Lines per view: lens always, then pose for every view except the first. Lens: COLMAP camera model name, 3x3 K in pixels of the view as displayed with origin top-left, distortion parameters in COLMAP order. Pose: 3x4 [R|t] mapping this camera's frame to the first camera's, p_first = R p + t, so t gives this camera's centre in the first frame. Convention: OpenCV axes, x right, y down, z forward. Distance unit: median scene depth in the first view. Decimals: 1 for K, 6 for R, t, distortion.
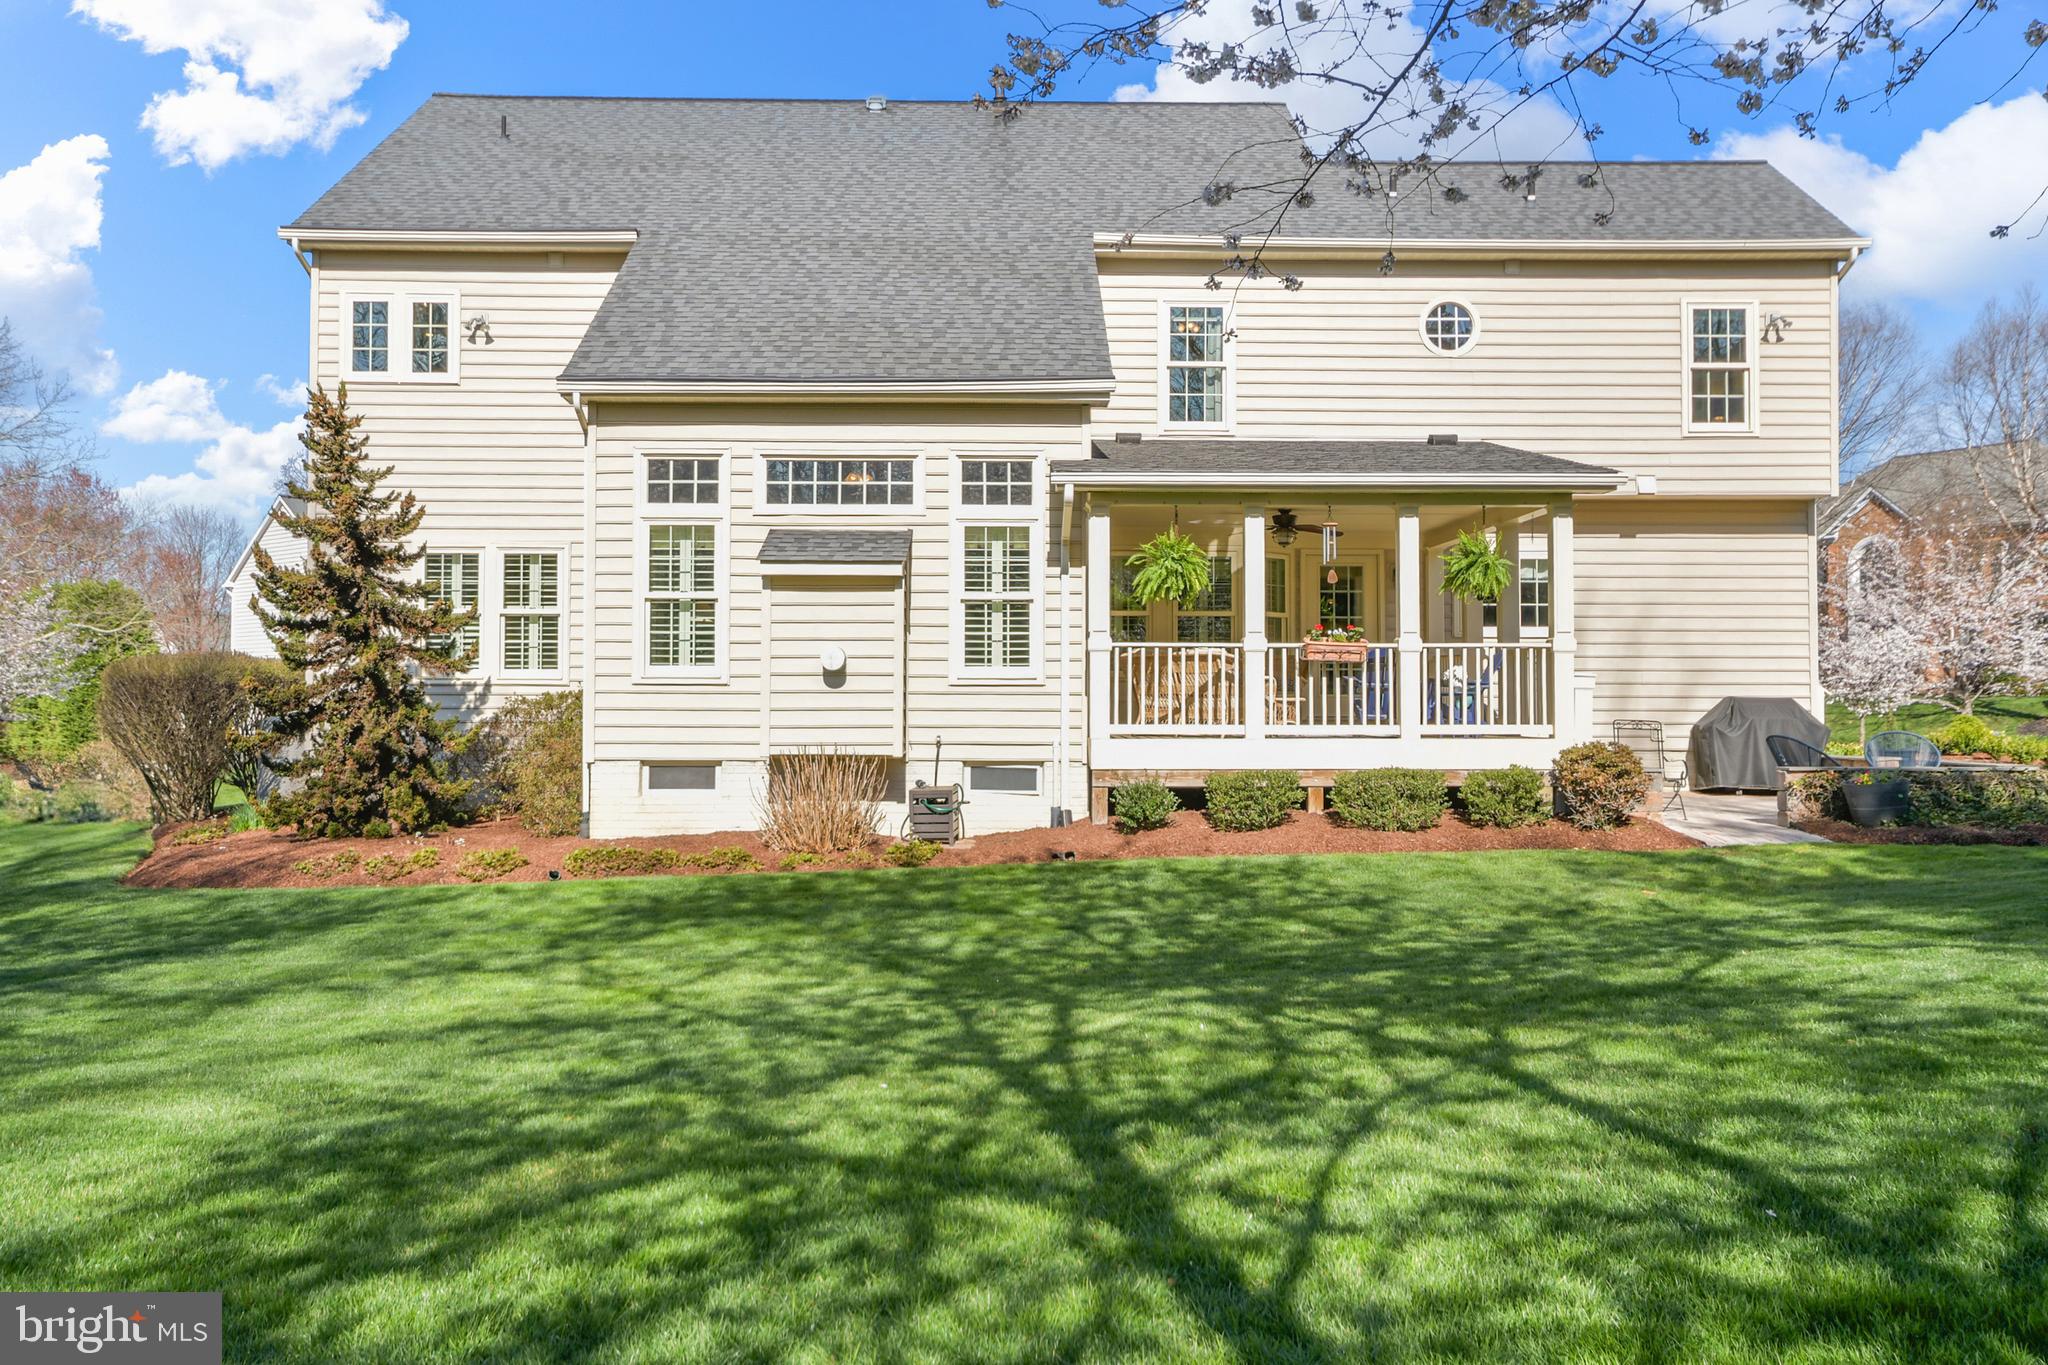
lens RADIAL K [[1718.0, 0, 1031.8], [0, 1718.0, 639.2], [0, 0, 1]] dist [0.018905, 0.007981]
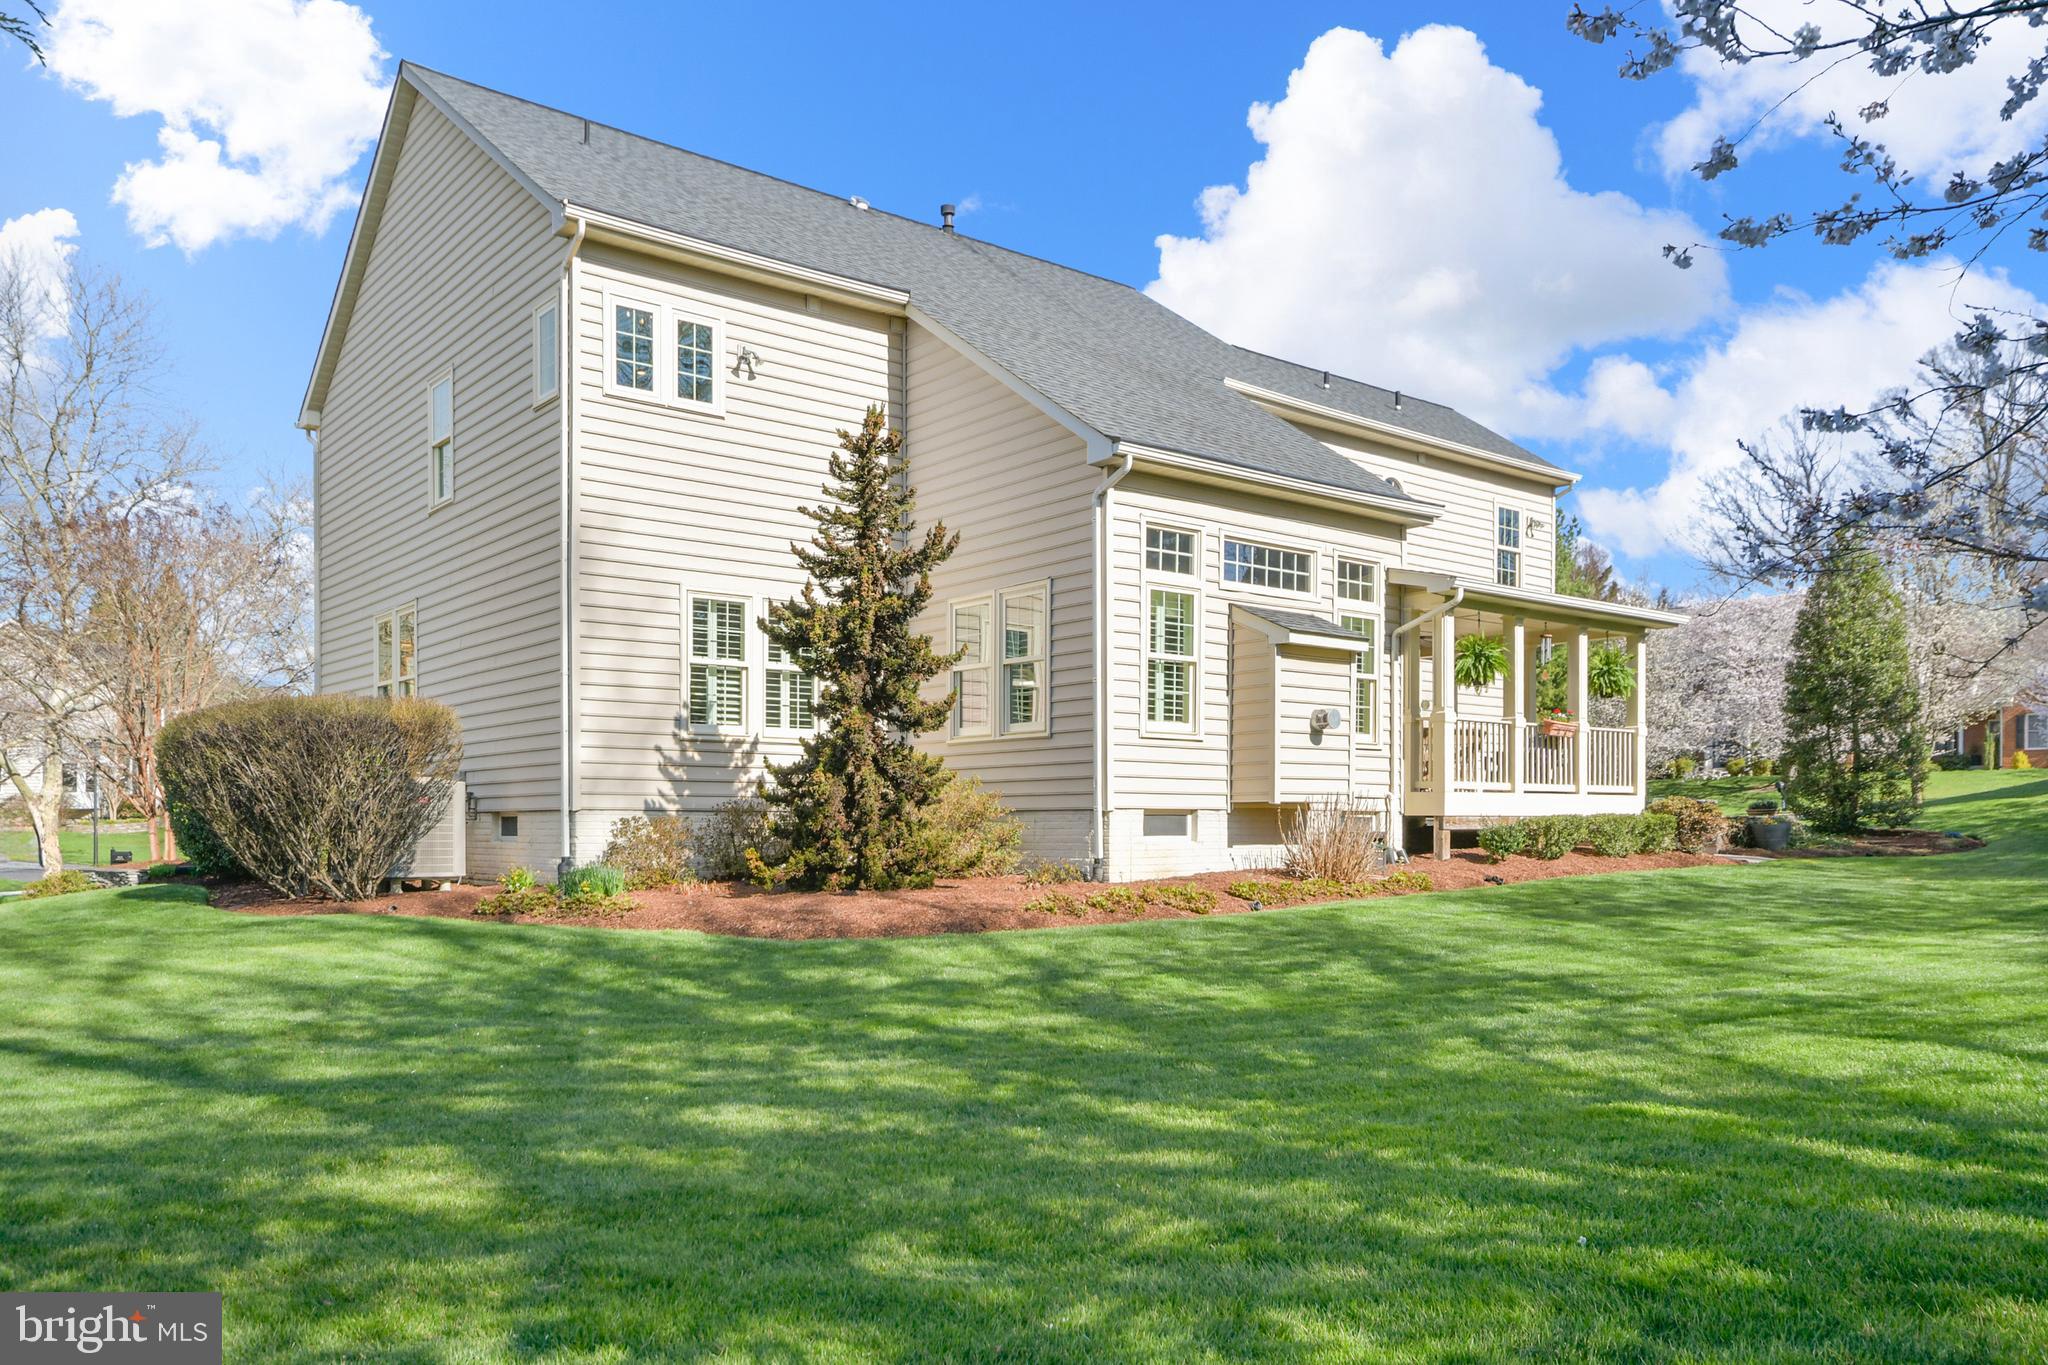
lens RADIAL K [[1520.0, 0, 1020.8], [0, 1520.0, 839.2], [0, 0, 1]] dist [-0.002682, -0.000970]
pose [[0.787711, -0.006894, 0.616006, -0.712547], [-0.020376, 0.999099, 0.037237, 0.045346], [-0.615708, -0.041884, 0.786860, 0.245737]]
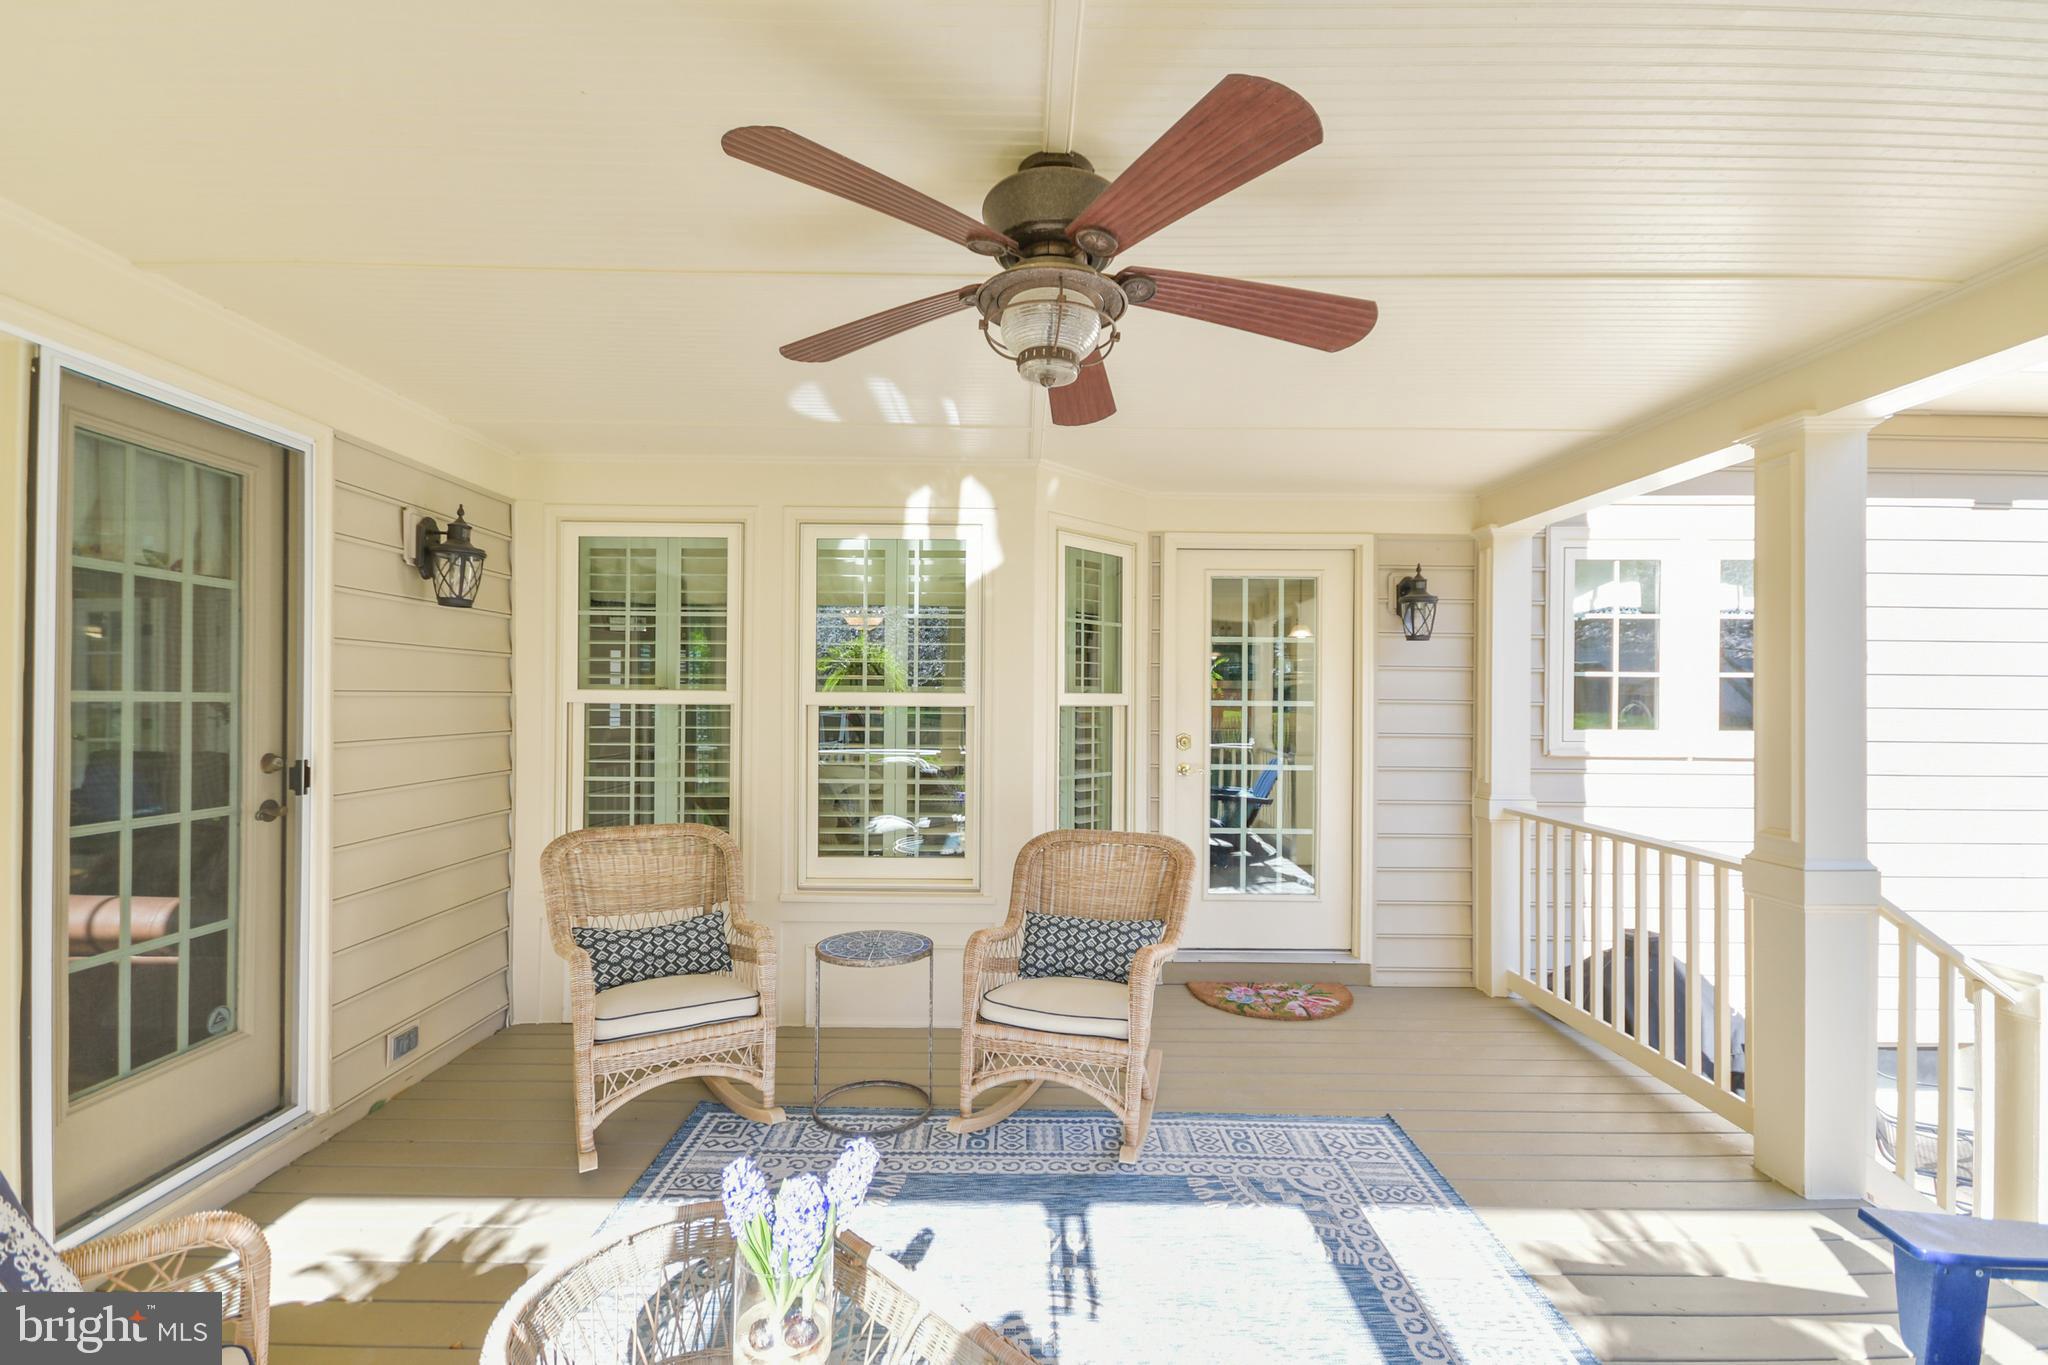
lens RADIAL K [[881.1, 0, 1024.0], [0, 881.1, 682.5], [0, 0, 1]] dist [0.002343, -0.000130]
pose [[0.999771, 0.007749, -0.019935, 0.132443], [-0.007282, 0.999700, 0.023374, -0.022811], [0.020110, -0.023223, 0.999528, 0.820760]]
